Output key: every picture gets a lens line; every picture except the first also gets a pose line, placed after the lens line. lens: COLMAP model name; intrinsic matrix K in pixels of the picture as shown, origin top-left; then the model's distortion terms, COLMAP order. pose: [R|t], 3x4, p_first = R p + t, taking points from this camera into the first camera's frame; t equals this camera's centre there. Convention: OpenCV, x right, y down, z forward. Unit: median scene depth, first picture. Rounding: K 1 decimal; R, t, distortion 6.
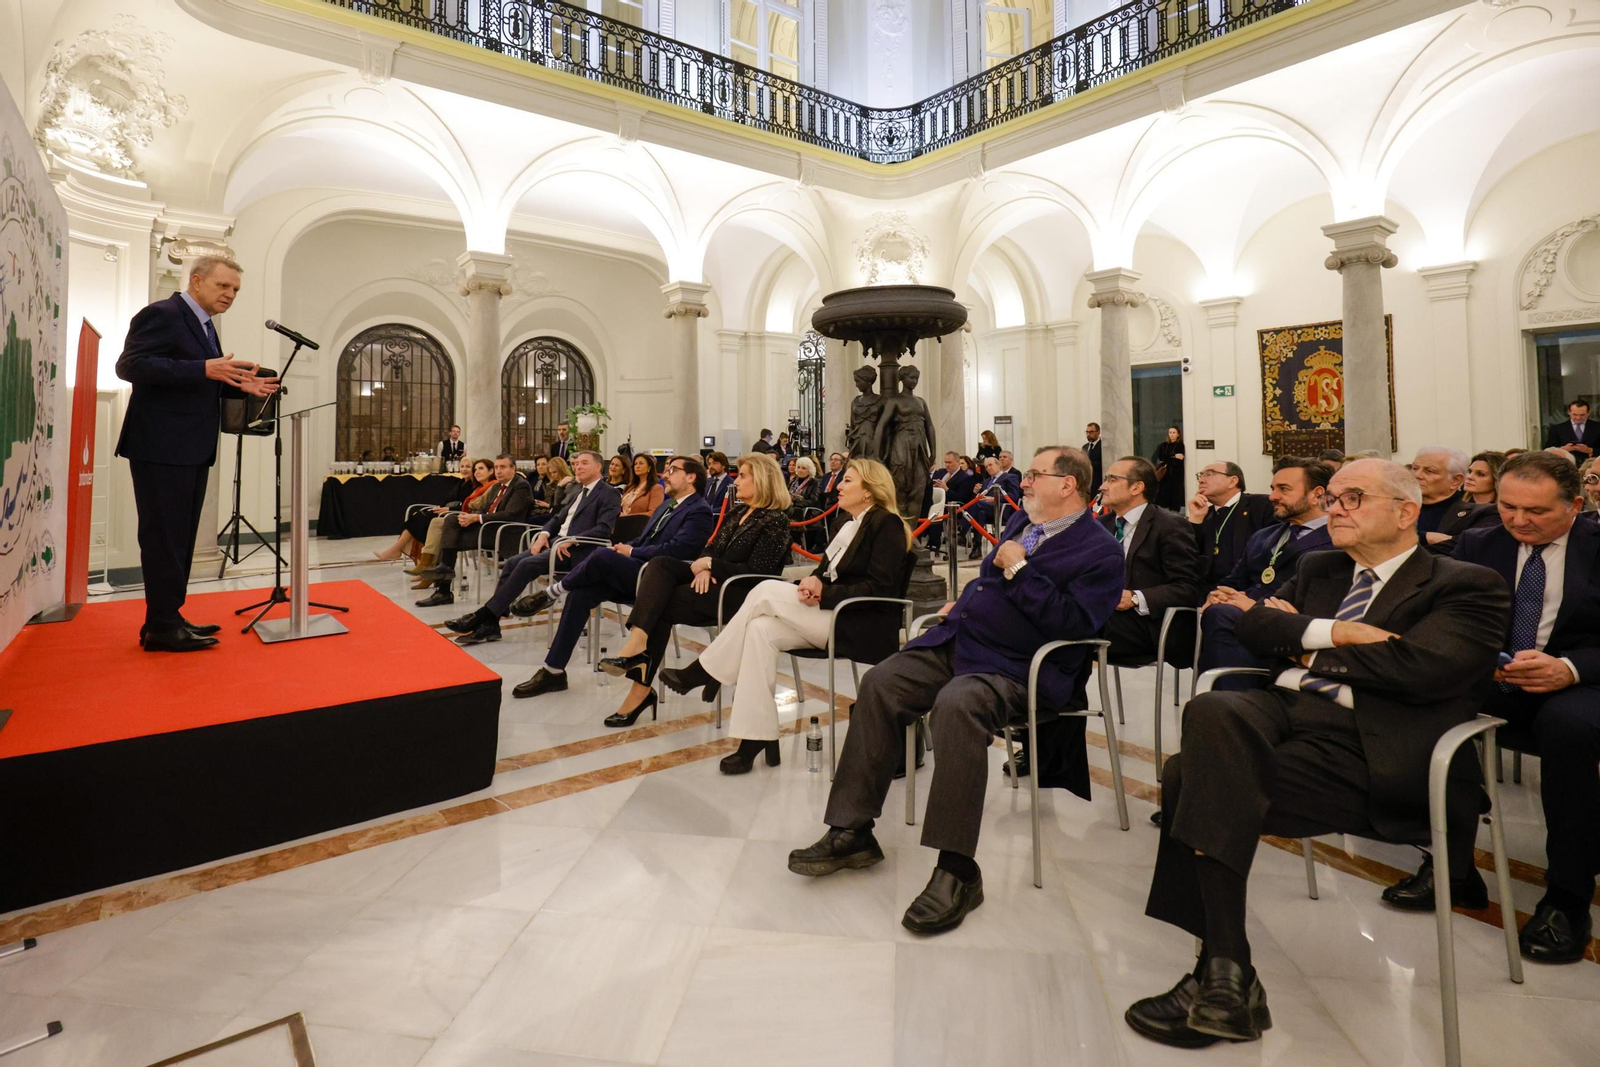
lens RADIAL K [[828.2, 0, 787.4], [0, 828.2, 448.9], [0, 0, 1]] dist [0.007656, -0.000158]
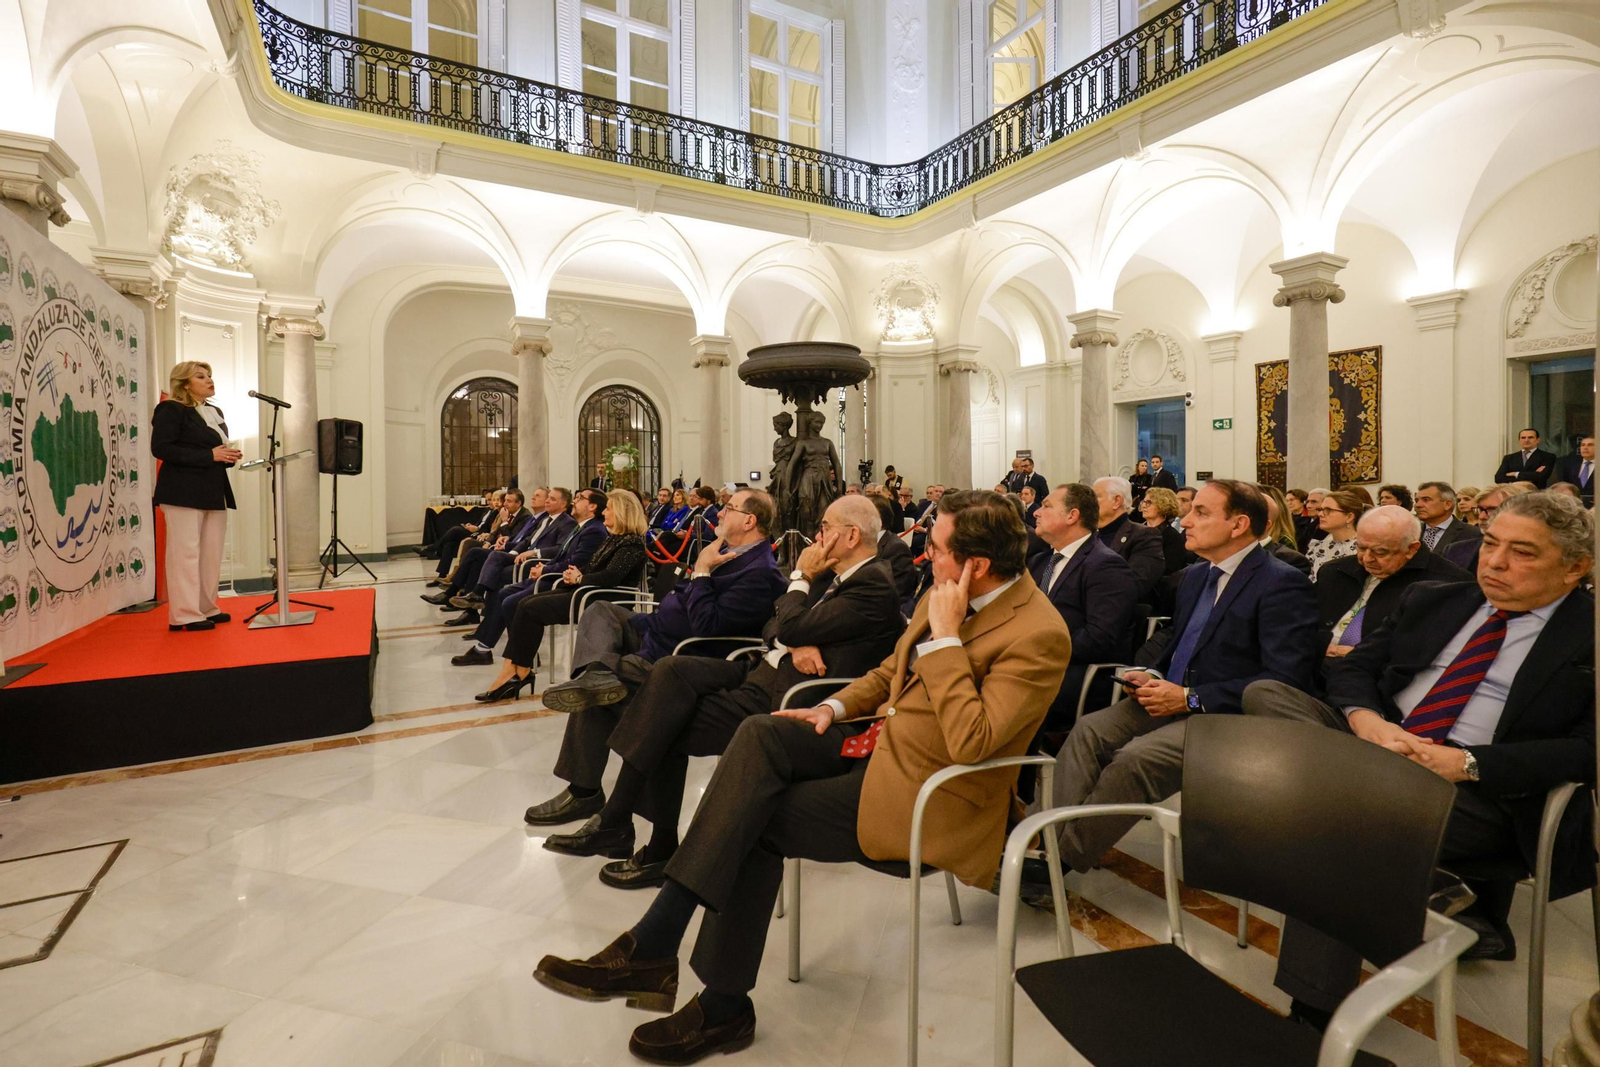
lens RADIAL K [[782.7, 0, 807.4], [0, 782.7, 526.9], [0, 0, 1]] dist [0.008622, -0.000006]
pose [[0.989236, 0.002734, -0.146301, 0.181324], [0.005906, 0.998264, 0.058594, -0.002571], [0.146208, -0.058827, 0.987503, -0.055438]]
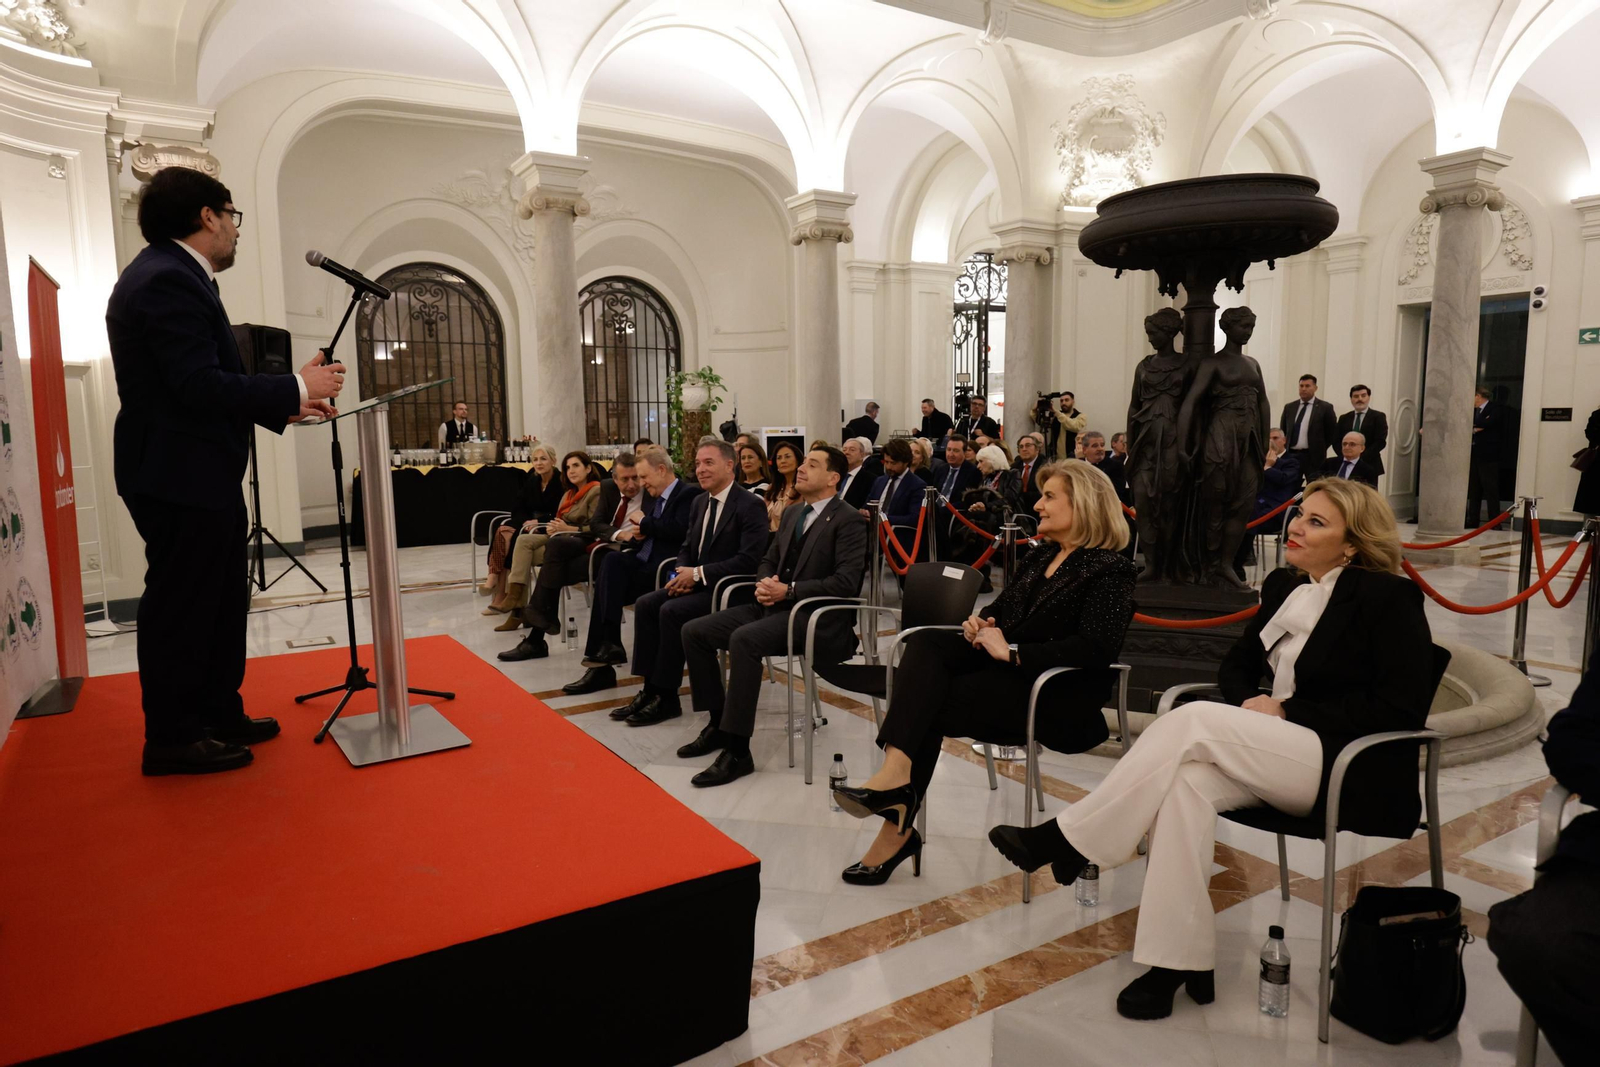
lens RADIAL K [[1006.4, 0, 796.8], [0, 1006.4, 584.7], [0, 0, 1]] dist [0.003899, 0.001142]
pose [[0.997034, 0.002019, -0.076935, -0.083460], [0.010740, 0.986223, 0.165075, -0.012626], [0.076208, -0.165412, 0.983276, 0.102188]]
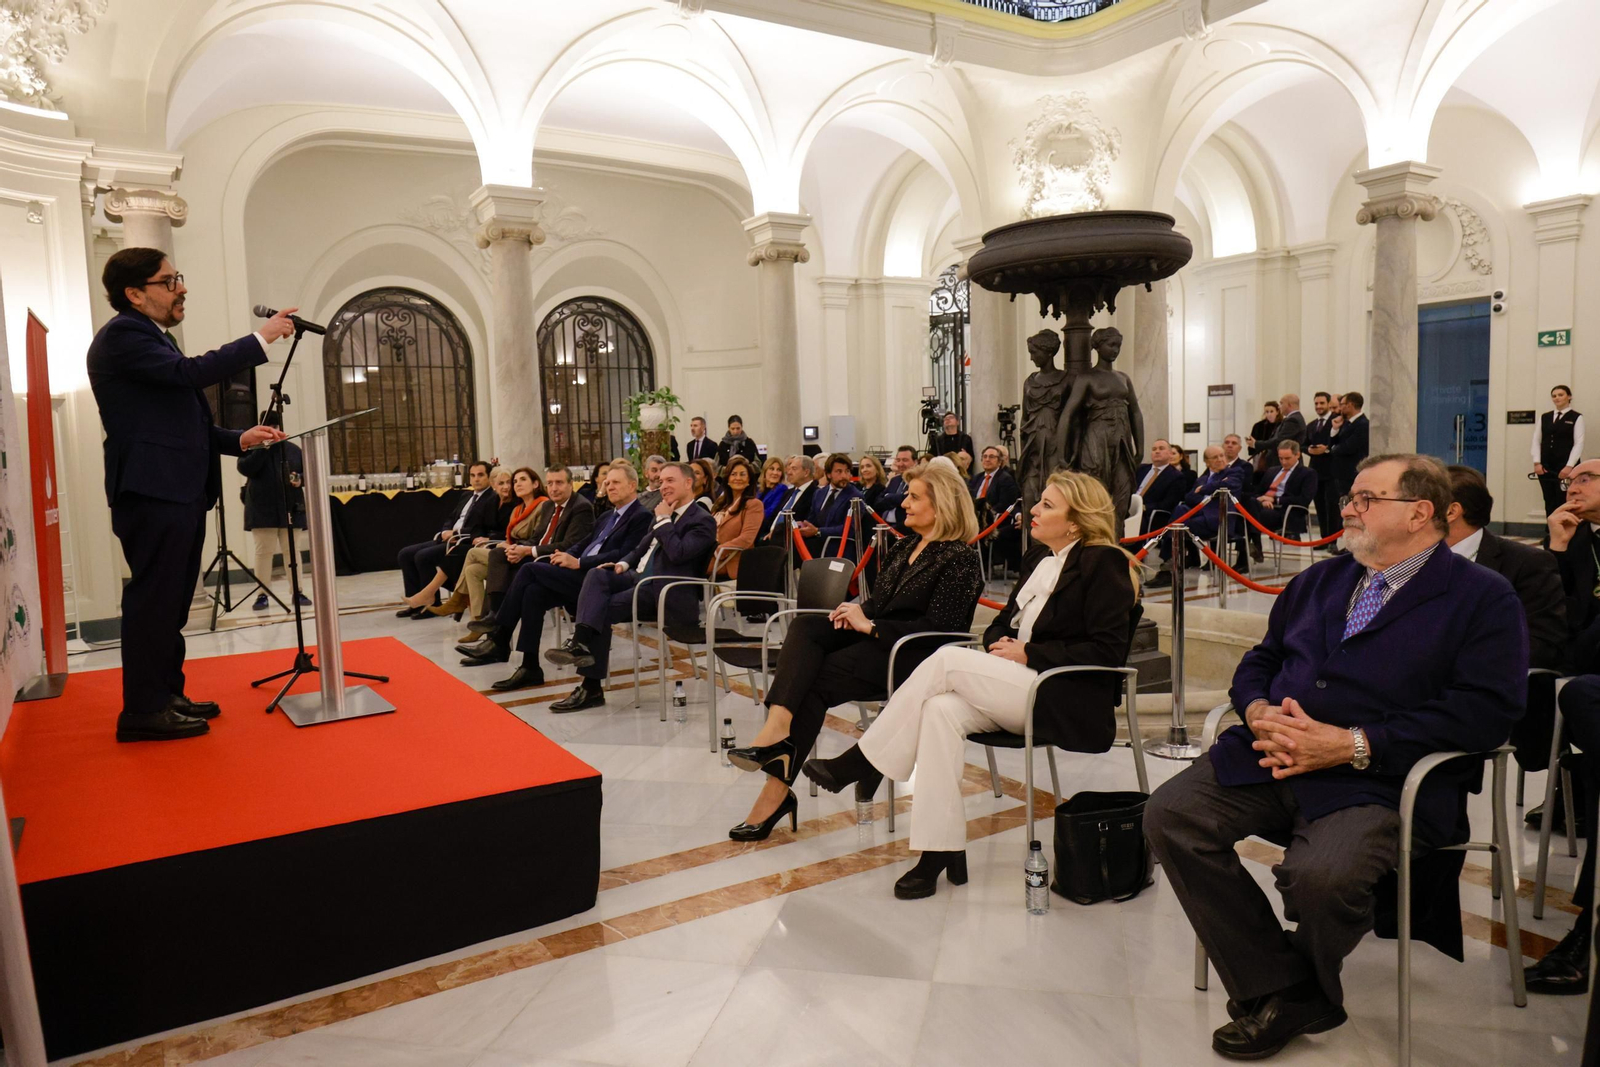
lens RADIAL K [[1109.1, 0, 807.0], [0, 1109.1, 578.6], [0, 0, 1]] dist [0.013014, -0.002094]
pose [[0.995996, -0.017729, -0.087621, -0.018667], [0.028981, 0.991238, 0.128866, -0.010670], [0.084568, -0.130889, 0.987783, 0.004466]]
